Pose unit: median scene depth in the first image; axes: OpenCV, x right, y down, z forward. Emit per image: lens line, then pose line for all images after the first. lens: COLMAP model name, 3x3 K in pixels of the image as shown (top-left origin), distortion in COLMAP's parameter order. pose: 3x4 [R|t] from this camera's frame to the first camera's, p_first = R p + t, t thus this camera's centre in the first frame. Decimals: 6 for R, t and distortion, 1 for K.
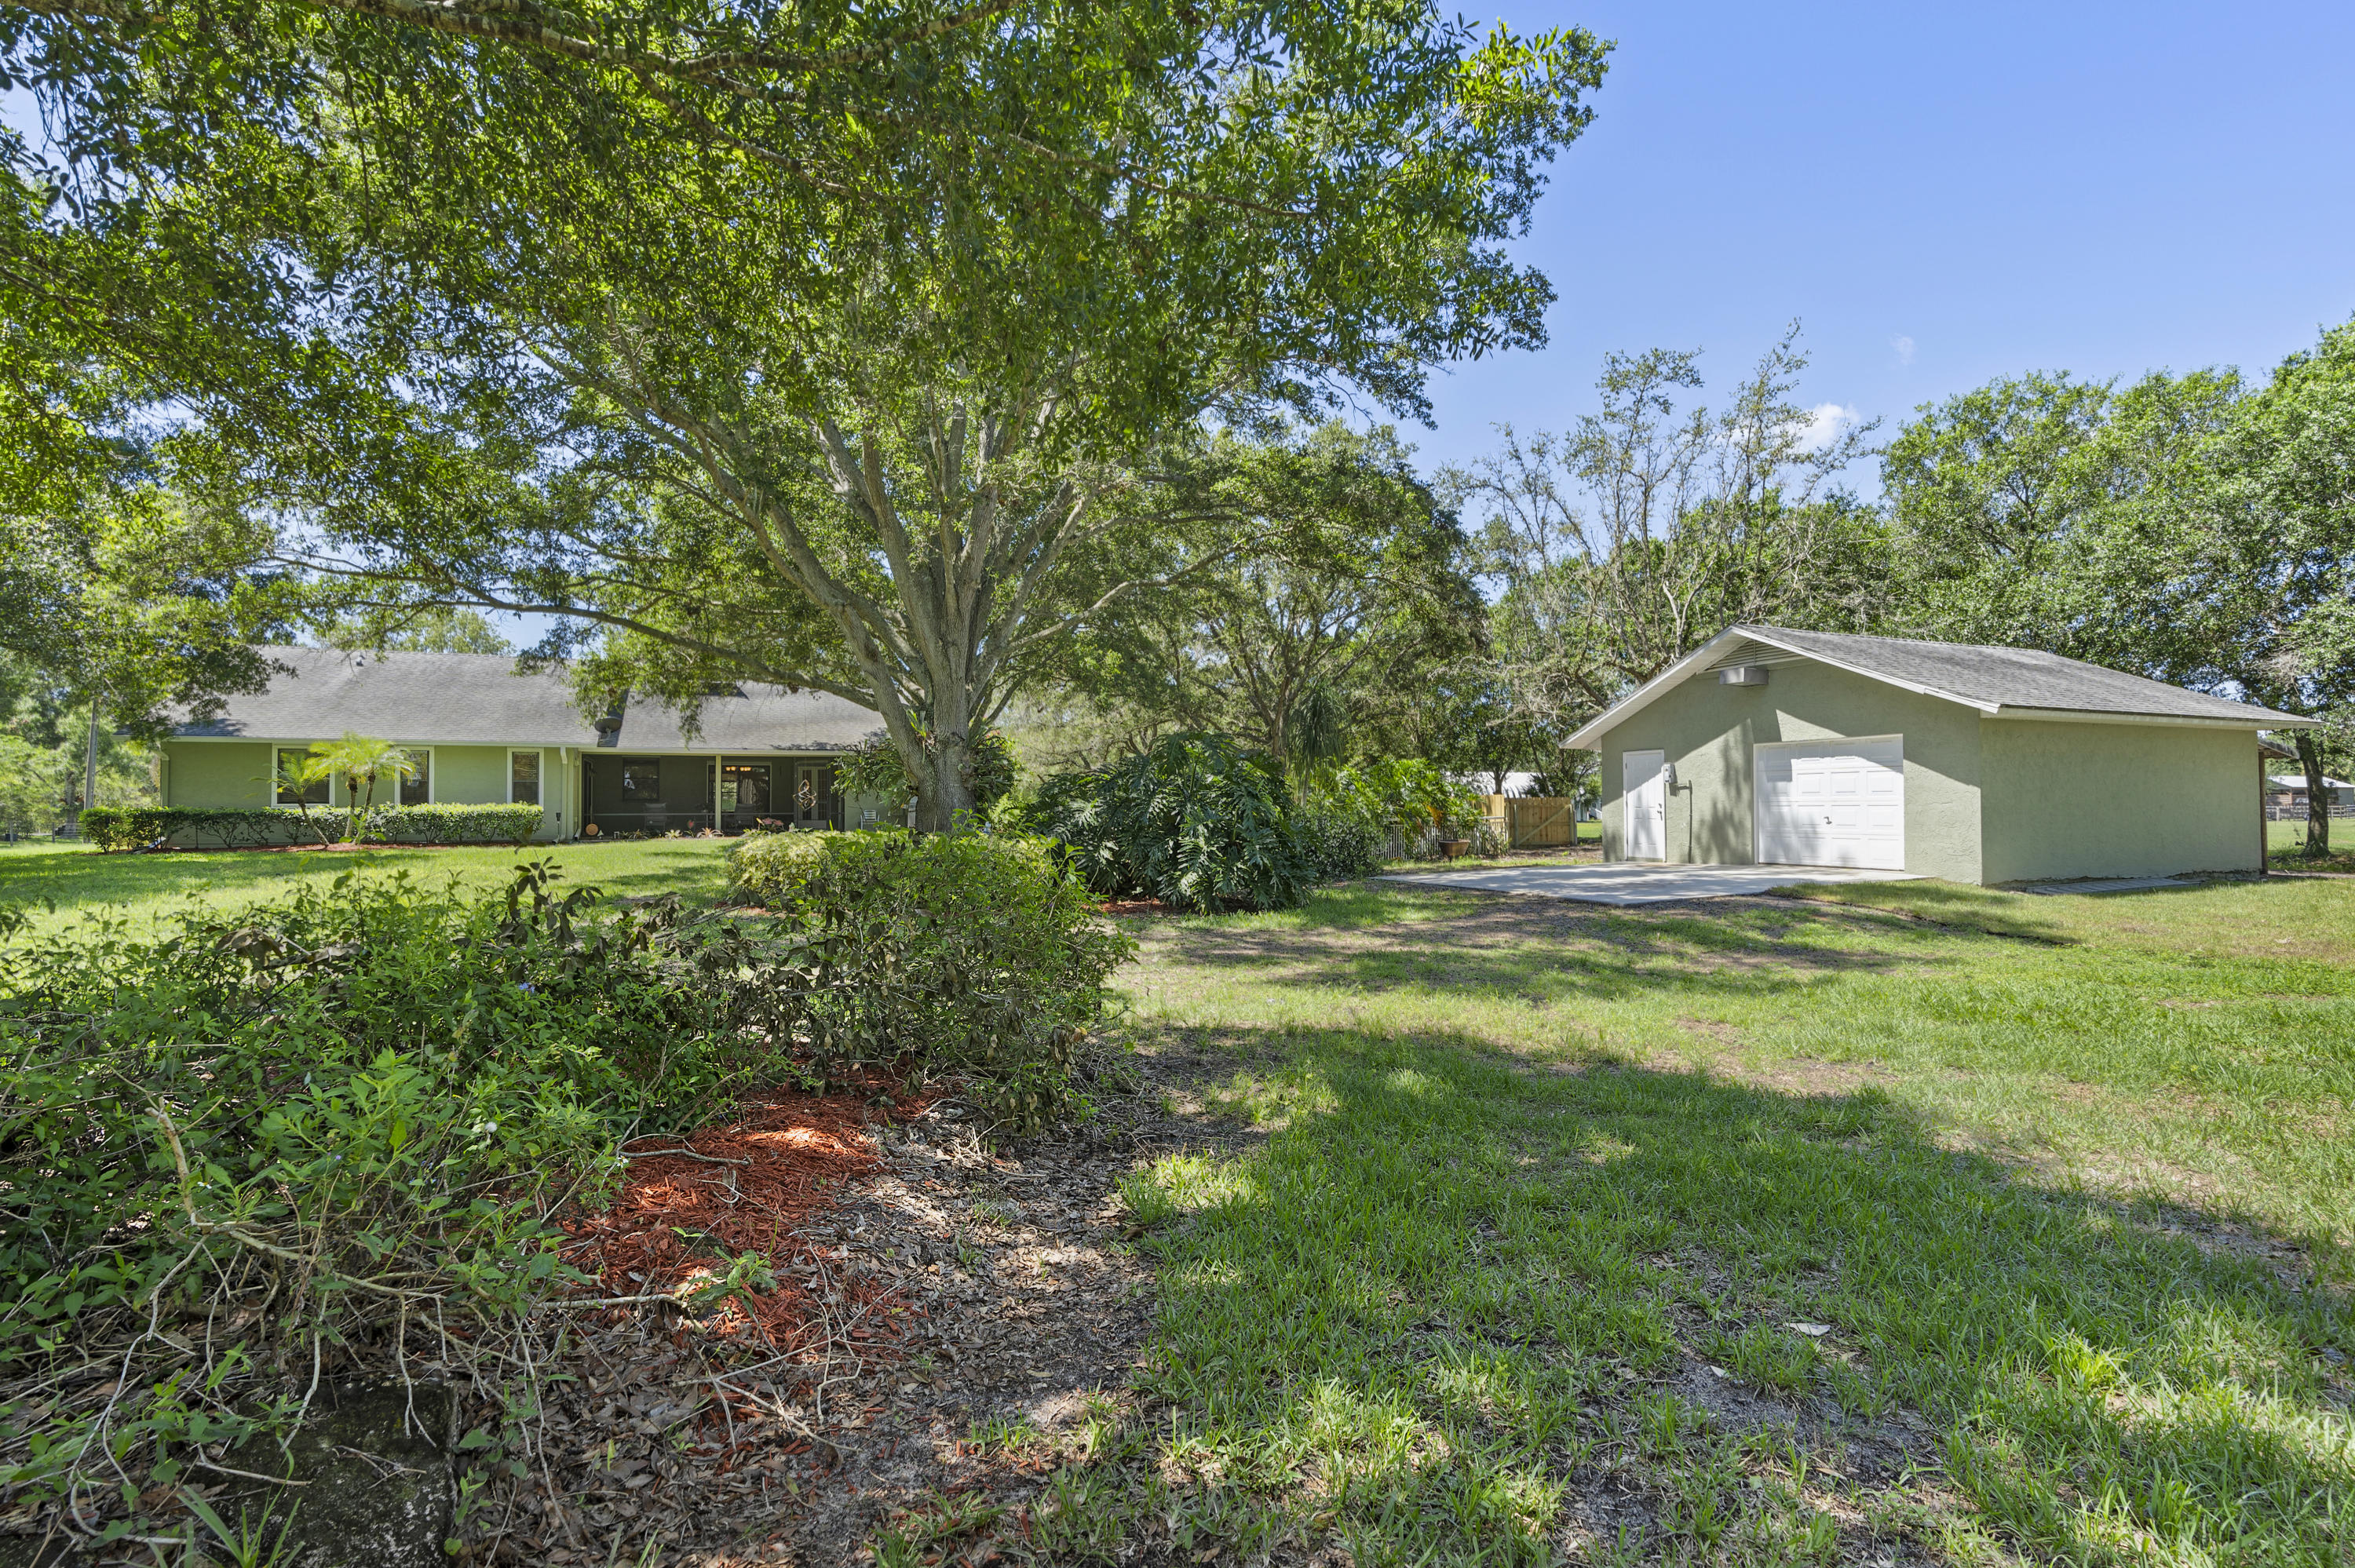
lens RADIAL K [[1092.9, 0, 1172.0], [0, 1092.9, 777.4], [0, 0, 1]] dist [-0.006665, 0.002464]
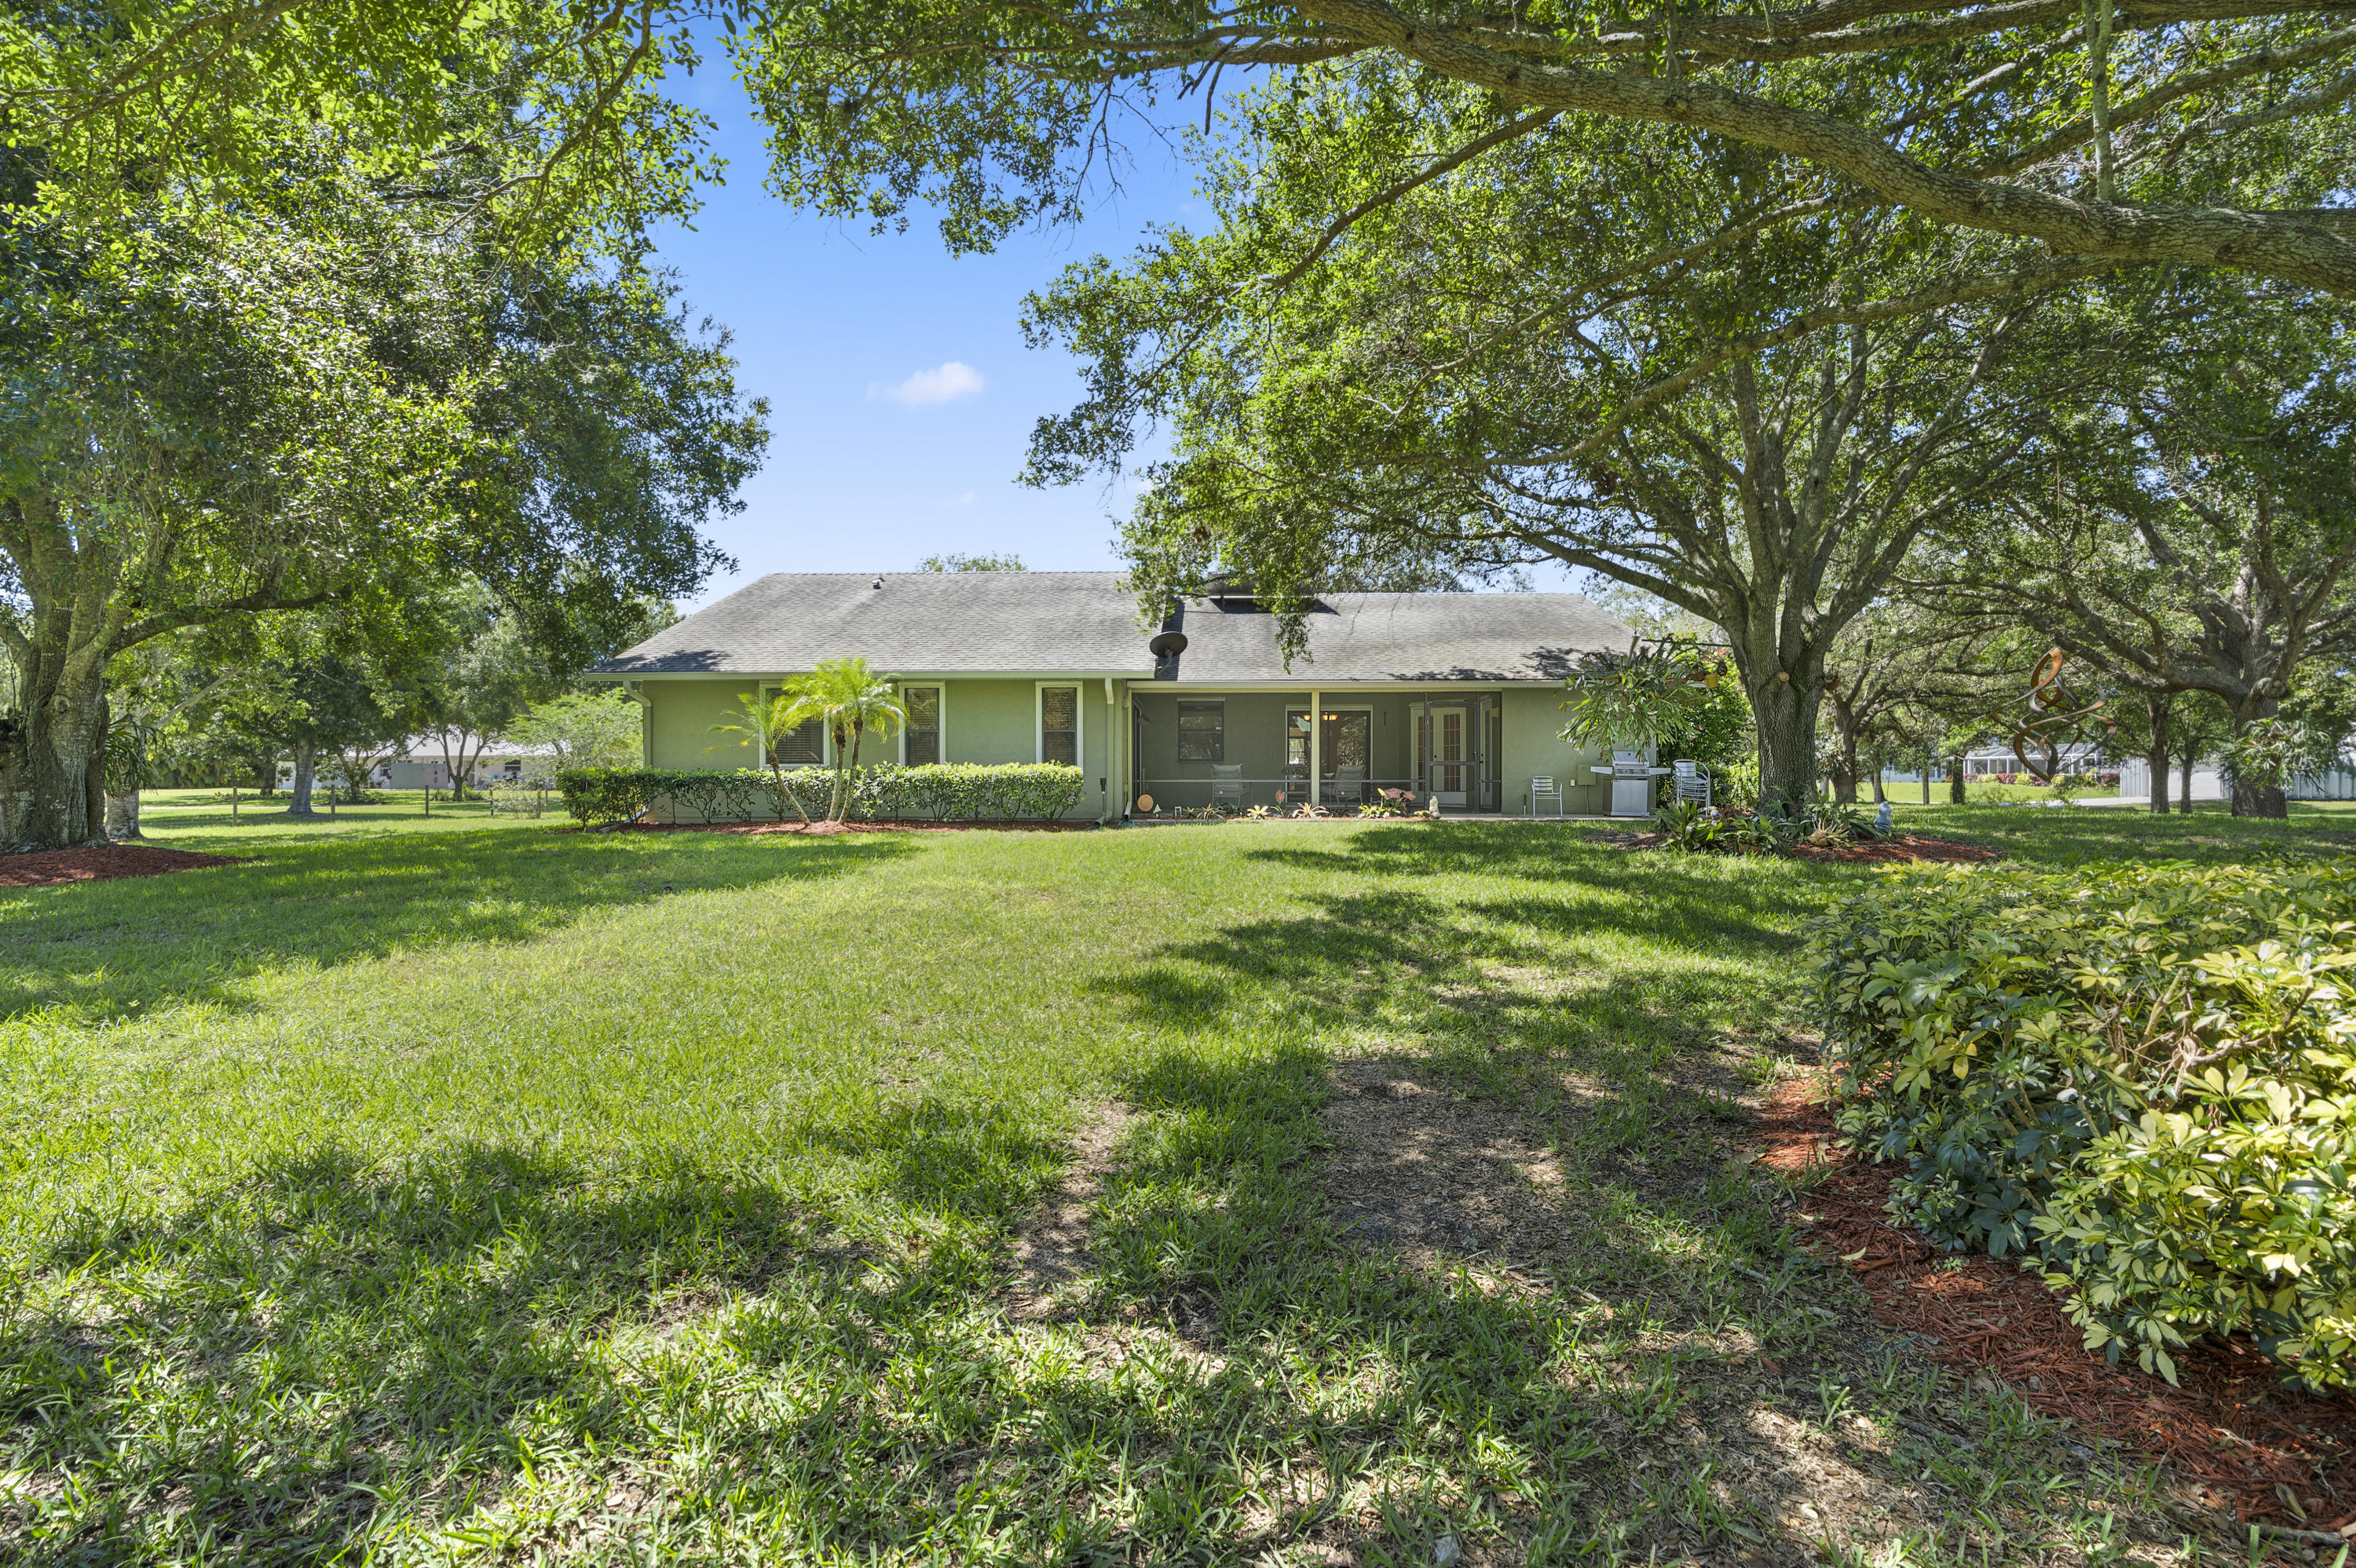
lens RADIAL K [[1093.4, 0, 1177.5], [0, 1093.4, 783.2], [0, 0, 1]] dist [-0.006665, 0.002464]
pose [[0.906901, 0.007543, -0.421277, -0.250288], [0.007717, 0.999375, 0.034506, 0.013532], [0.421274, -0.034544, 0.906275, 0.432574]]
